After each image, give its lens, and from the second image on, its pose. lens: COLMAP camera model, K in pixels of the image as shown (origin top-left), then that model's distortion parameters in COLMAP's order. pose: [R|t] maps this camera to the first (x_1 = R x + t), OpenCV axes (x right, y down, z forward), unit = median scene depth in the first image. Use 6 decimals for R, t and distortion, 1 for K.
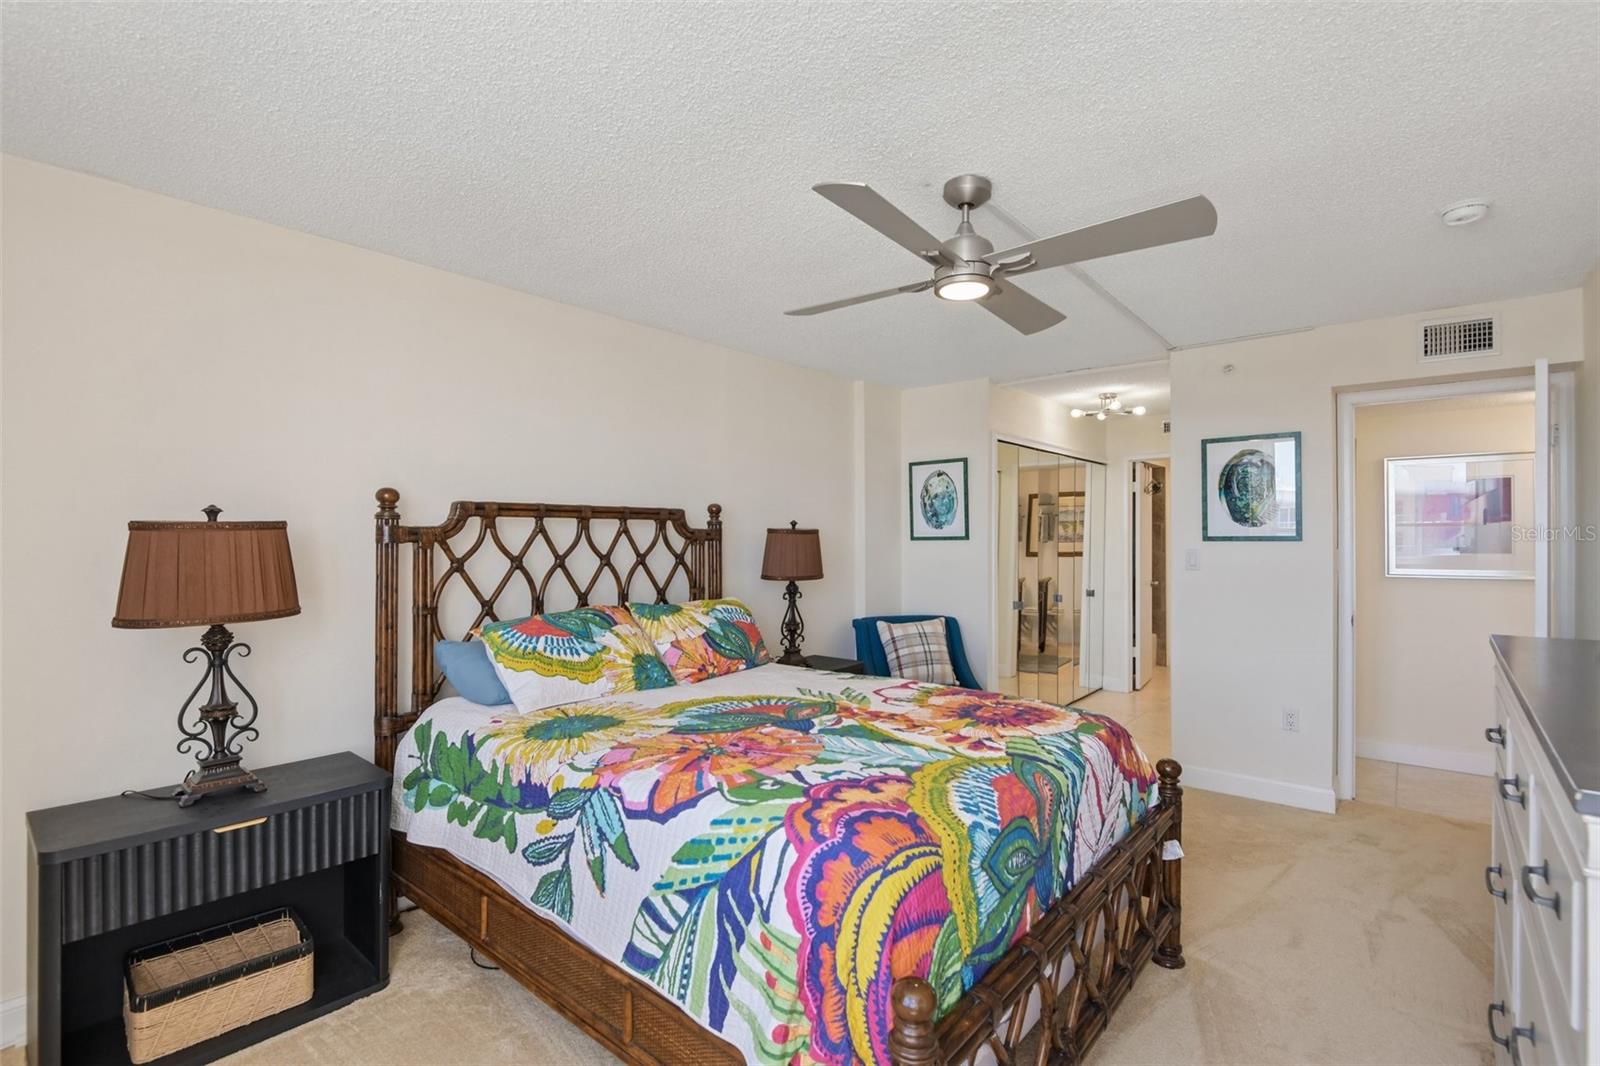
lens RADIAL K [[791.3, 0, 804.9], [0, 791.3, 546.2], [0, 0, 1]] dist [0.049445, 0.000202]
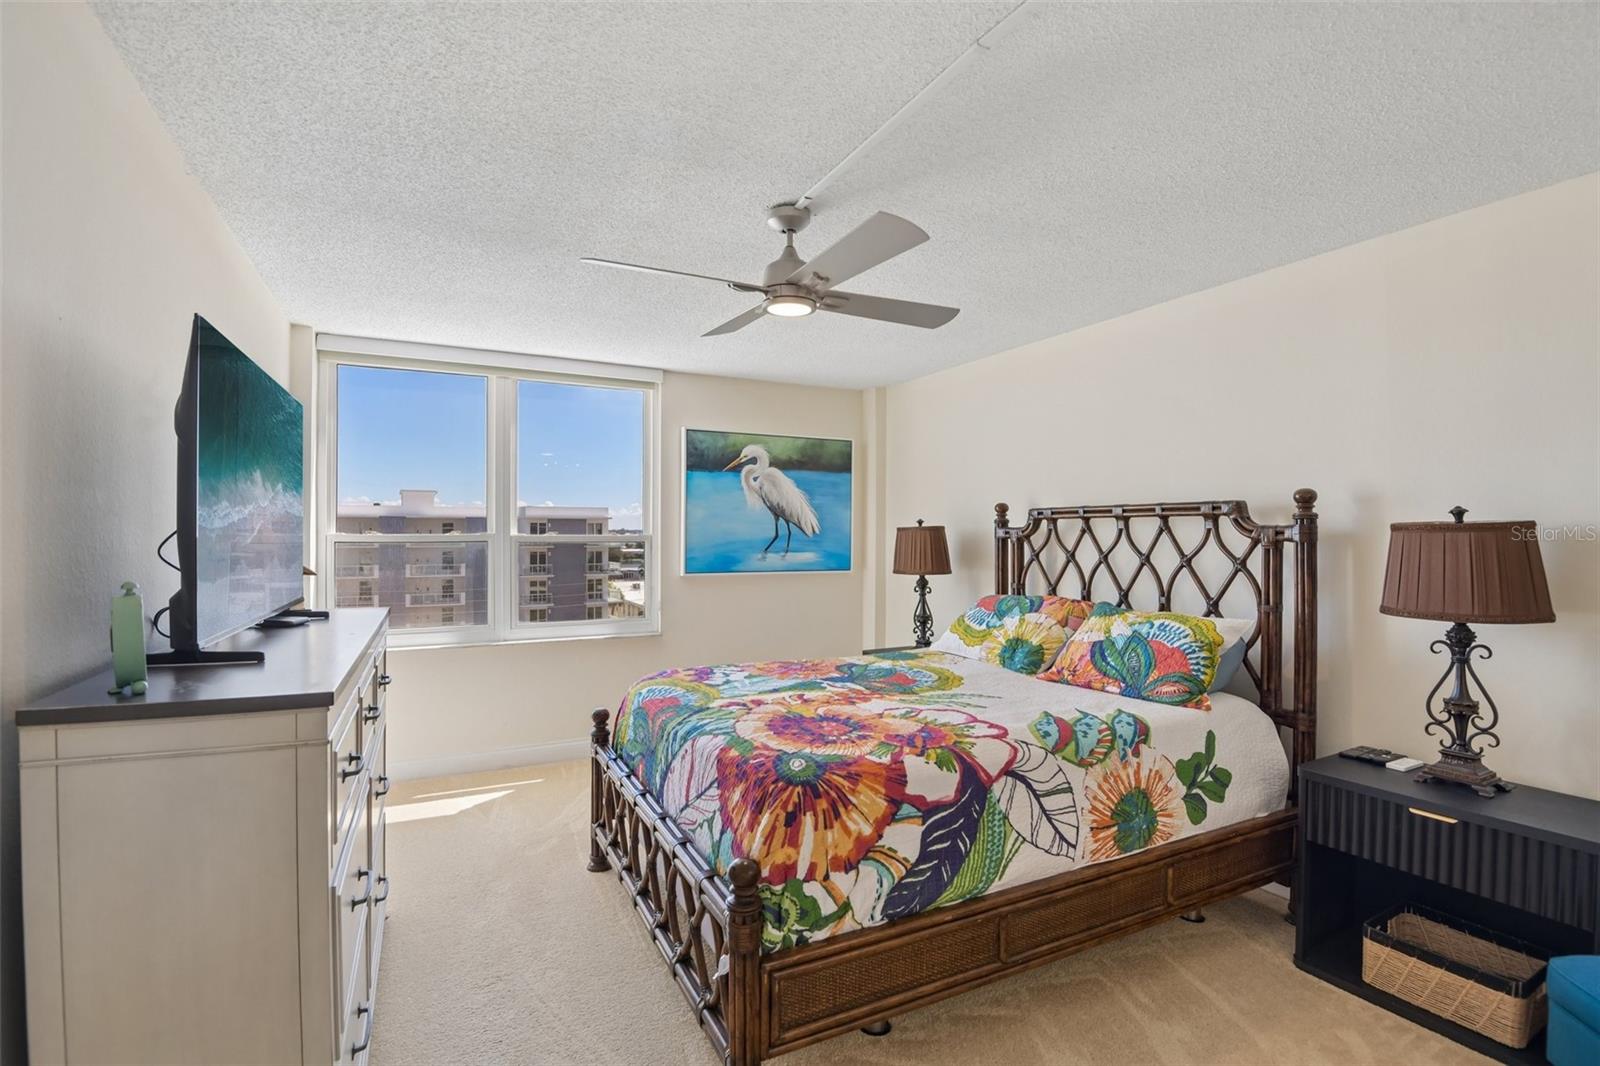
lens RADIAL K [[743.5, 0, 803.5], [0, 743.5, 531.4], [0, 0, 1]] dist [-0.011743, 0.000039]
pose [[-0.396660, -0.003789, -0.917958, 0.722734], [-0.016475, 0.999860, 0.002992, -0.012051], [0.917818, 0.016310, -0.396667, 0.932217]]
